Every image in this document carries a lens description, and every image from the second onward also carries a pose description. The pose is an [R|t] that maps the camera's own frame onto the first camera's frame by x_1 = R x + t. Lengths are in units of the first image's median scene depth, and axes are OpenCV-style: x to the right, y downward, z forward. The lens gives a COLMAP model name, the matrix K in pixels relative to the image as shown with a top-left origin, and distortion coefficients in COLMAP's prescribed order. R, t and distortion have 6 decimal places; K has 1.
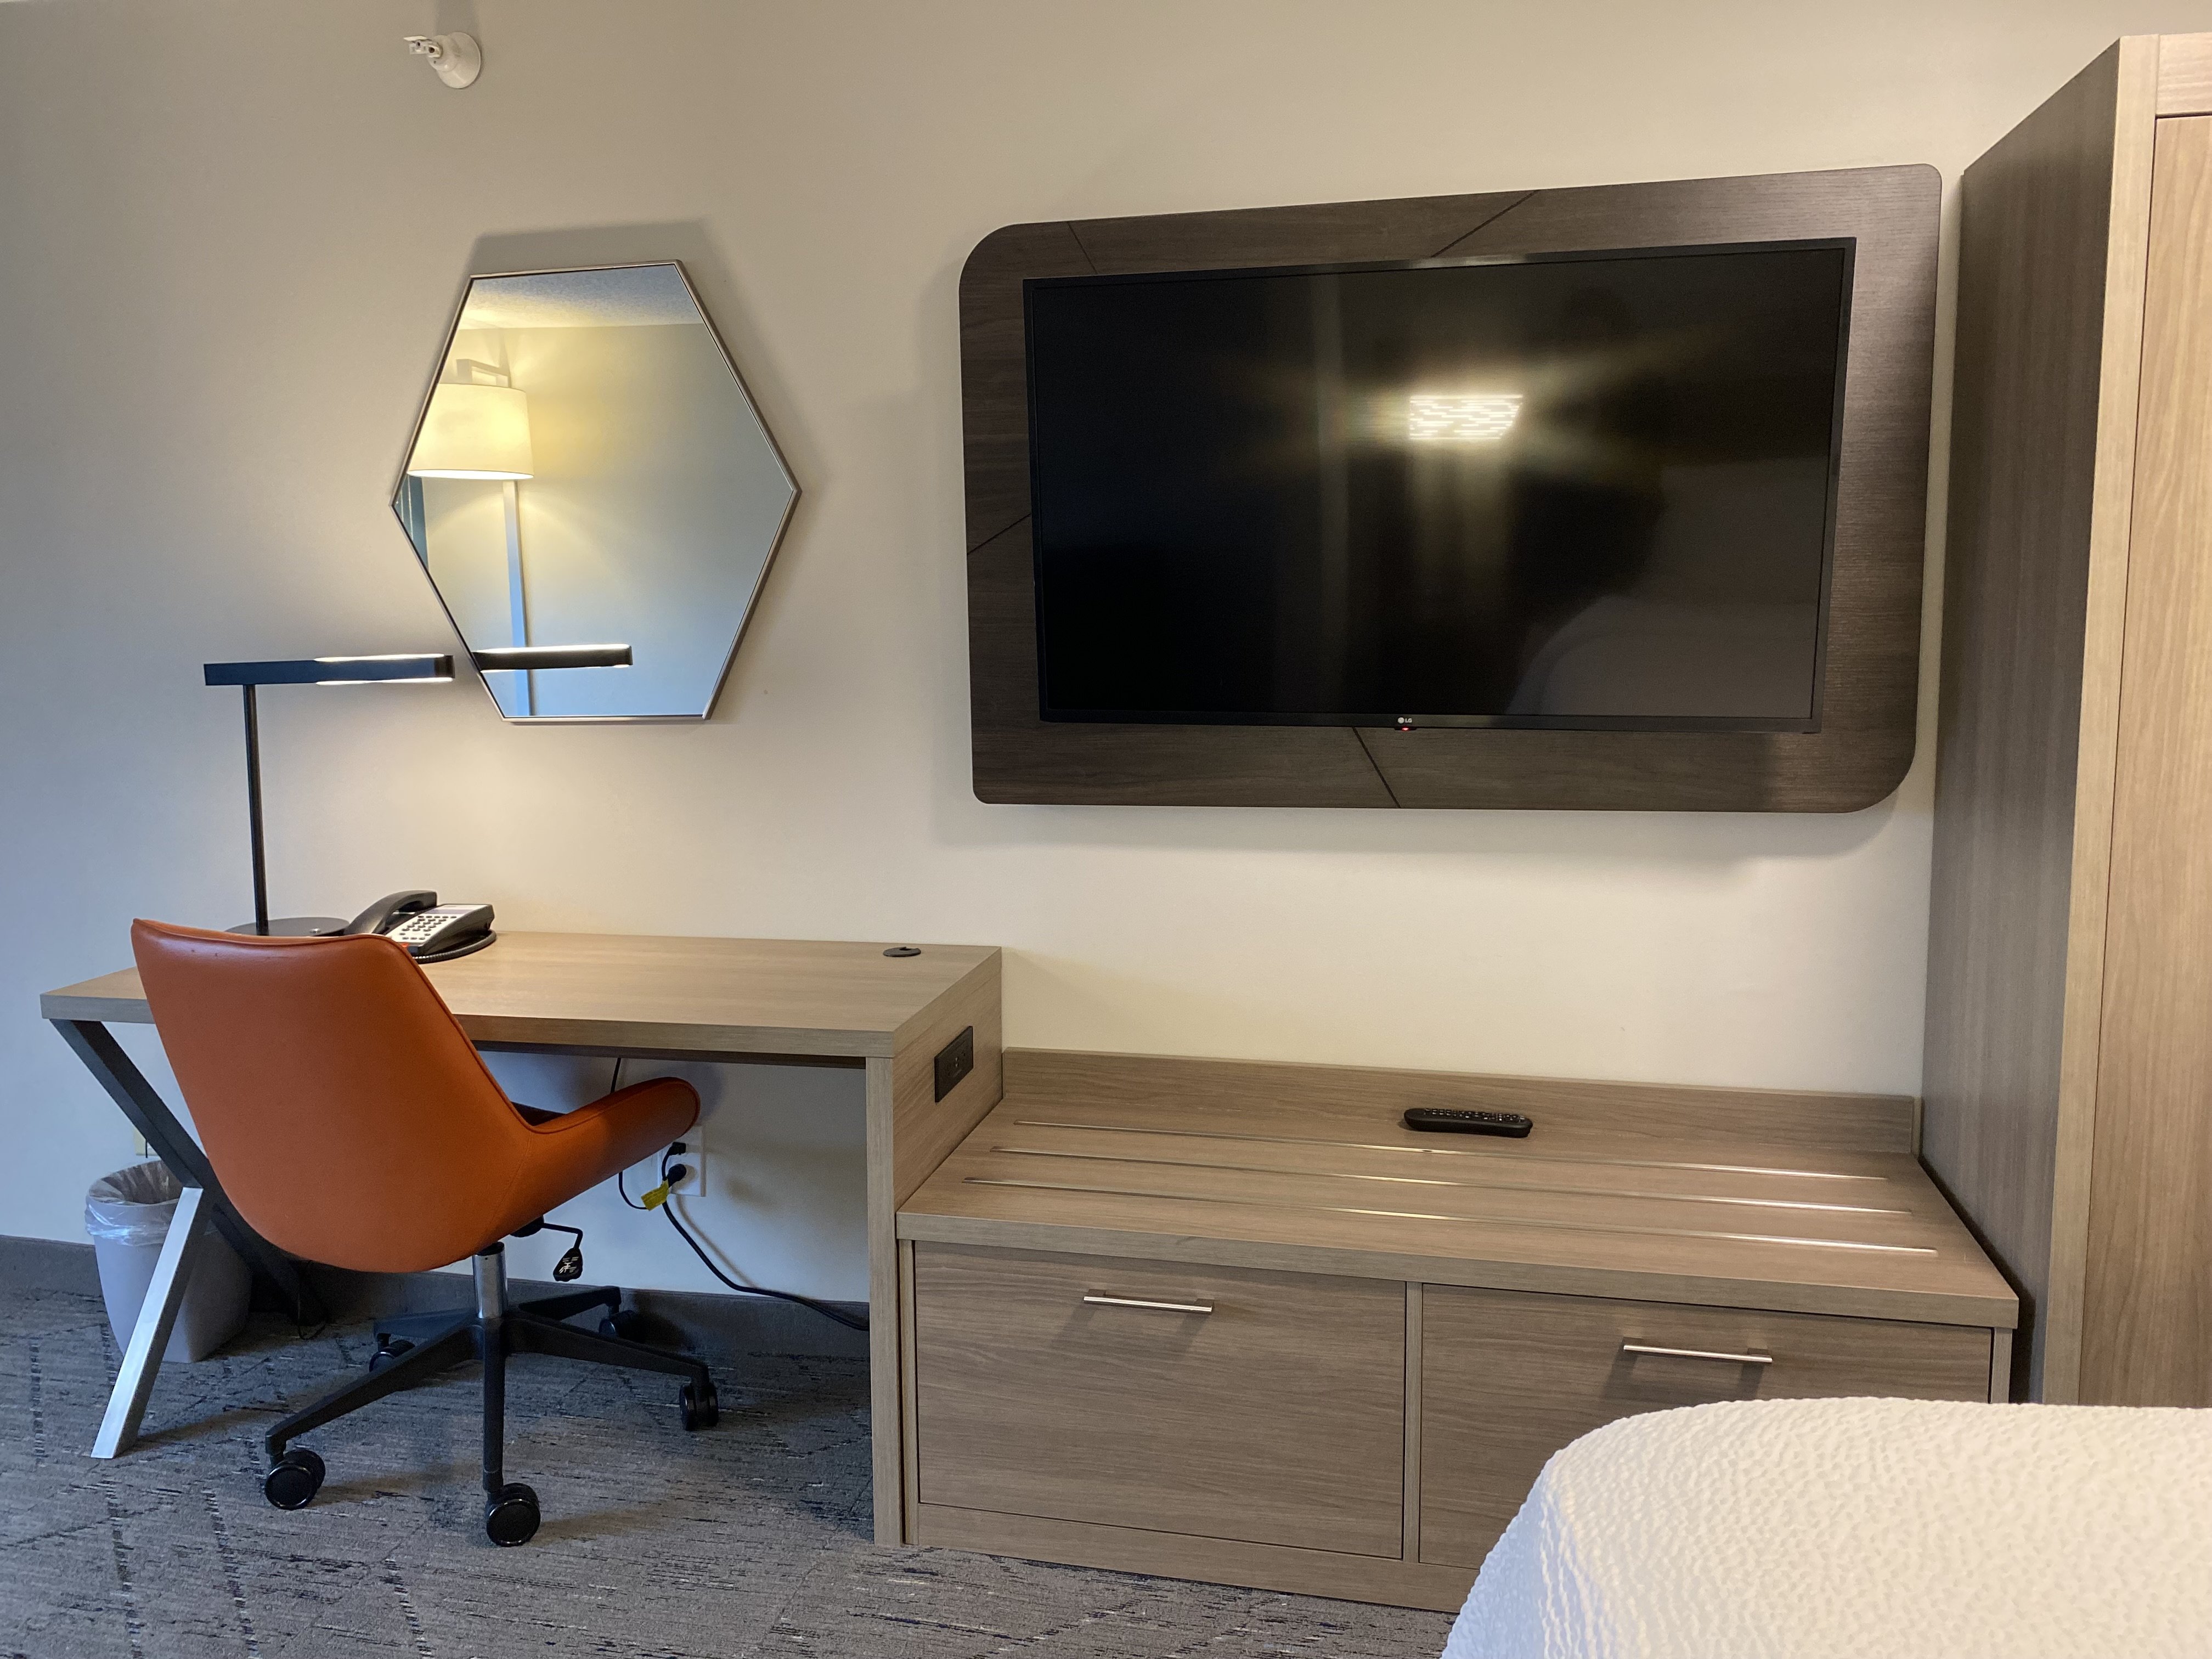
lens RADIAL K [[1701.3, 0, 1106.0], [0, 1701.3, 829.5], [0, 0, 1]] dist [0.009286, 0.002540]
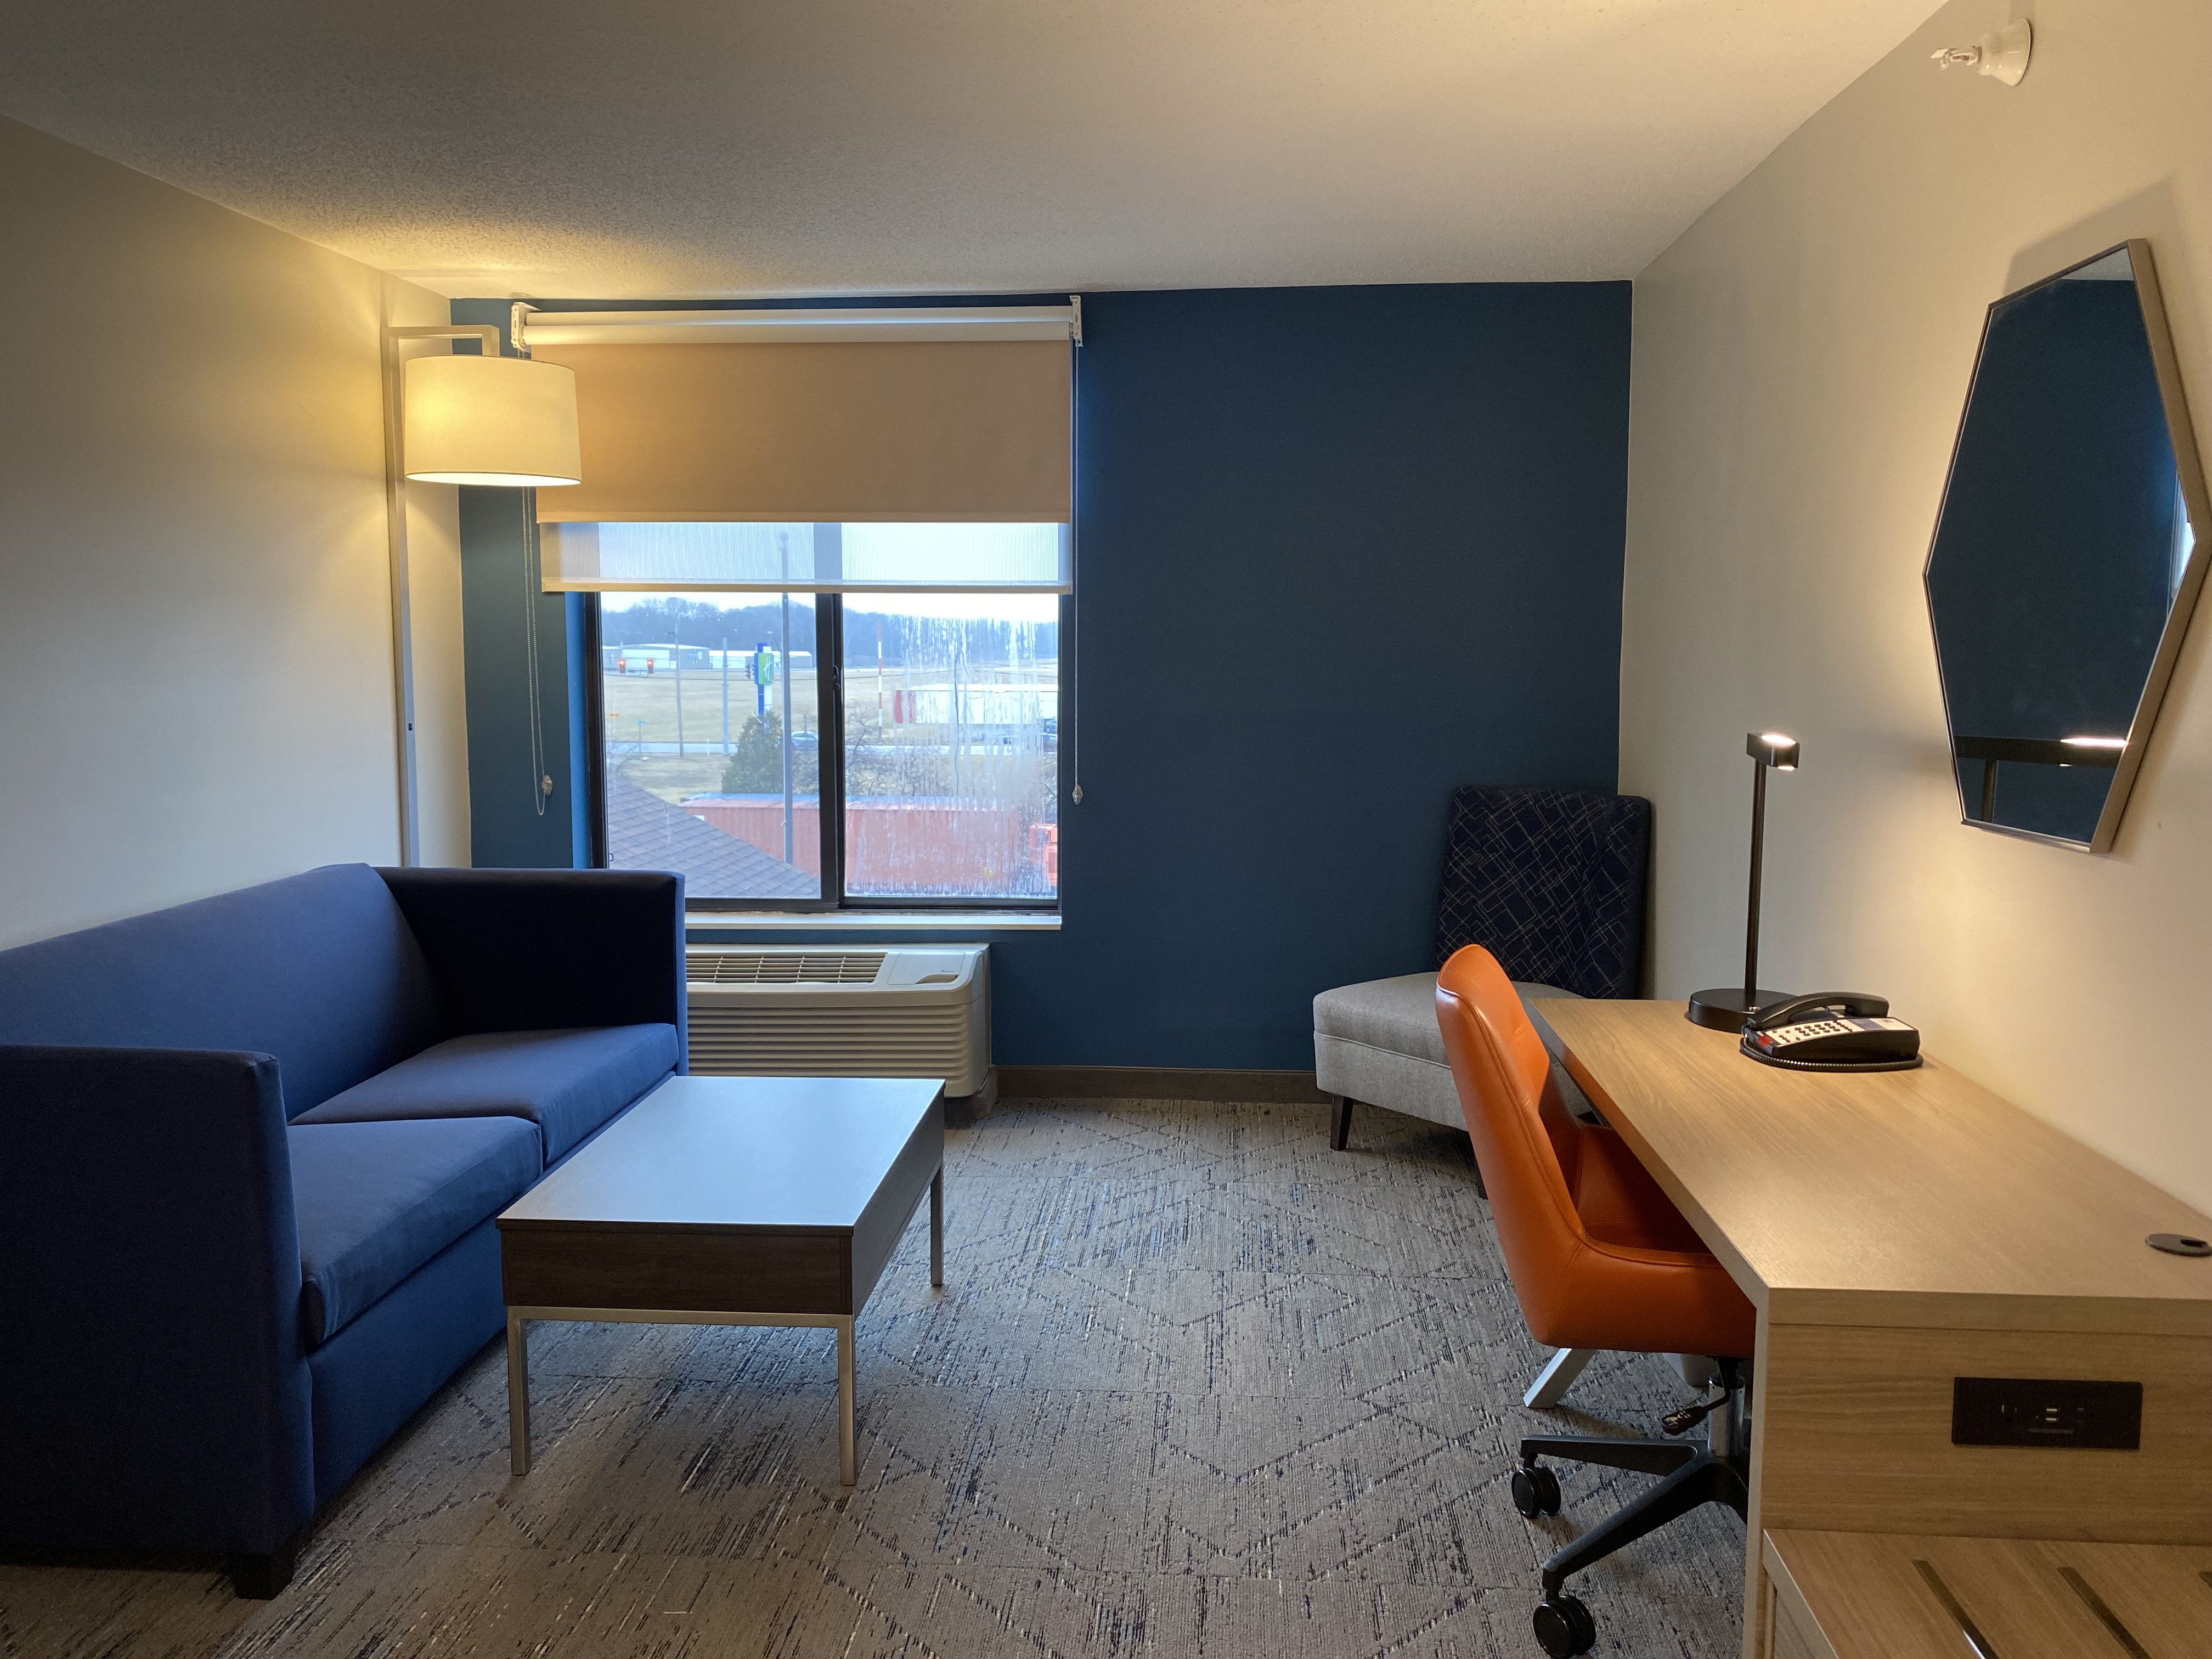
lens RADIAL K [[1701.3, 0, 1106.0], [0, 1701.3, 829.5], [0, 0, 1]] dist [0.009286, 0.002540]
pose [[0.160880, 0.113998, -0.980368, 0.438594], [-0.113485, 0.988856, 0.096362, -0.096760], [0.980428, 0.095755, 0.172024, 0.438337]]
